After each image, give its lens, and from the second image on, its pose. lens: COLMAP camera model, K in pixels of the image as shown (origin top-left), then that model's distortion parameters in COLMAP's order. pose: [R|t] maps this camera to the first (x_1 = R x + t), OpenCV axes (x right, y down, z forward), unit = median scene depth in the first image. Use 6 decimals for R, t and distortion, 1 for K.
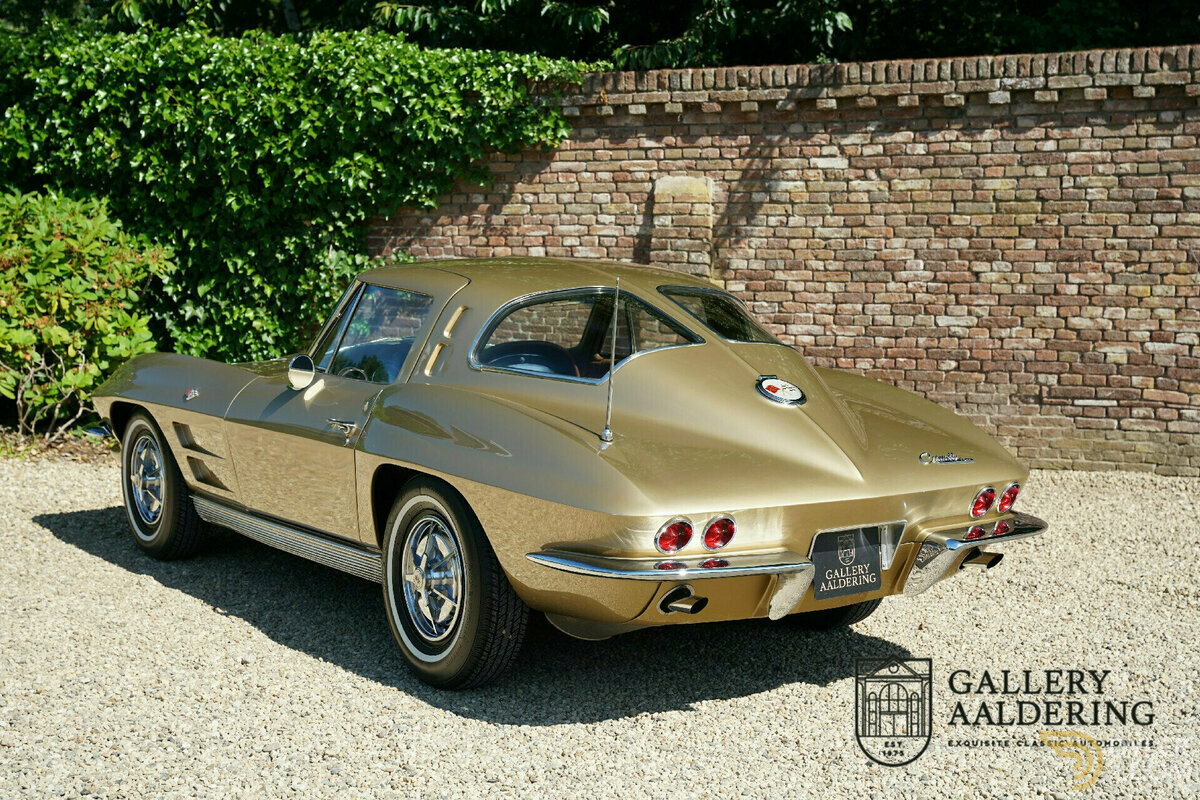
lens RADIAL K [[1812.0, 0, 600.0], [0, 1812.0, 400.0], [0, 0, 1]] dist [0.081912, 0.592699]
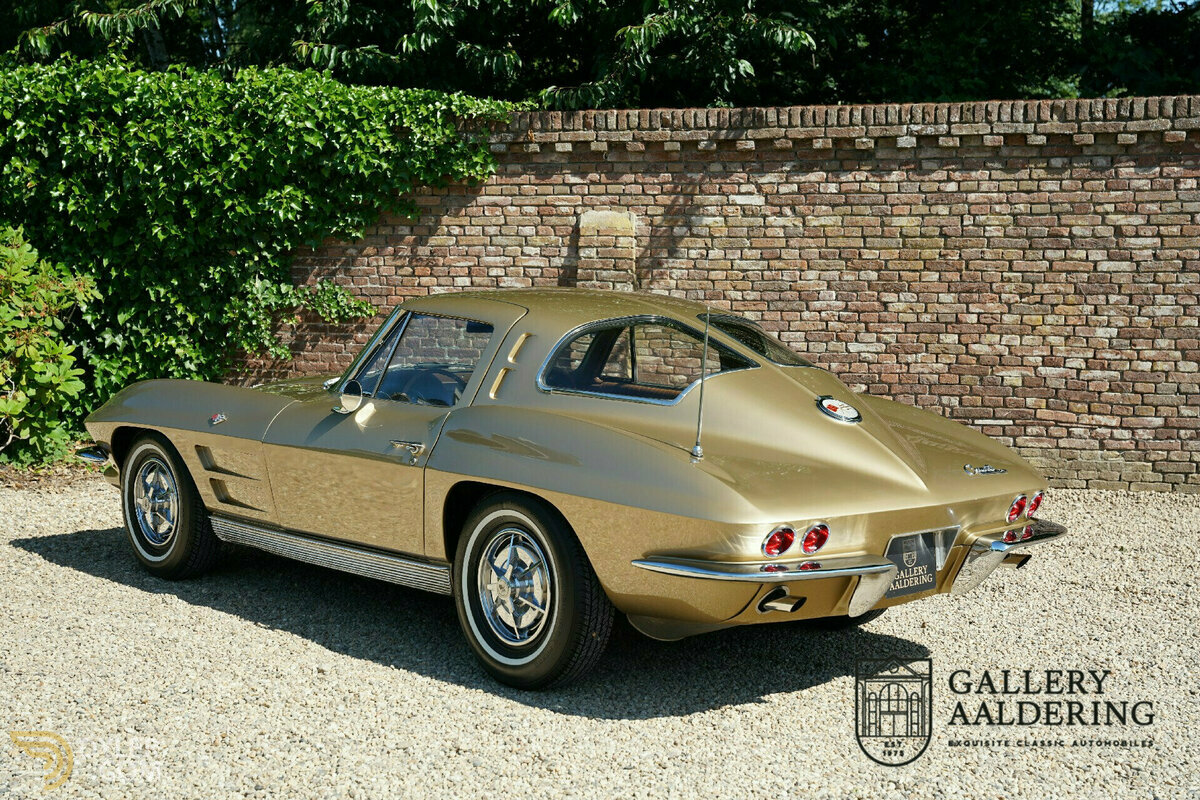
lens RADIAL K [[1782.5, 0, 600.0], [0, 1782.5, 400.0], [0, 0, 1]] dist [0.061901, 0.695470]
pose [[0.991684, -0.005572, 0.128573, -0.095935], [0.007476, 0.999869, -0.014332, 0.001782], [-0.128476, 0.015174, 0.991597, -0.029202]]
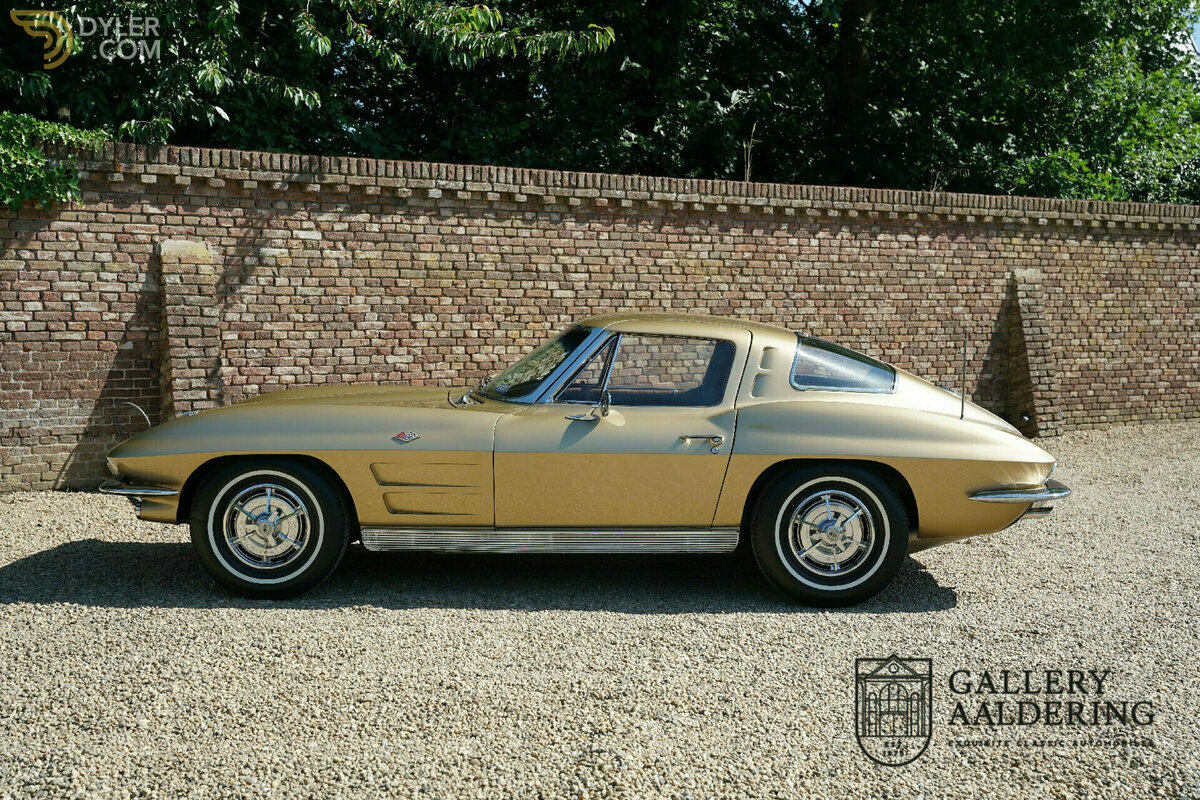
lens RADIAL K [[1605.1, 0, 600.0], [0, 1605.1, 400.0], [0, 0, 1]] dist [0.037386, 0.511745]
pose [[0.548127, -0.052518, 0.834744, -0.687370], [0.068691, 0.997482, 0.017652, -0.024164], [-0.833569, 0.047664, 0.550355, 0.238304]]
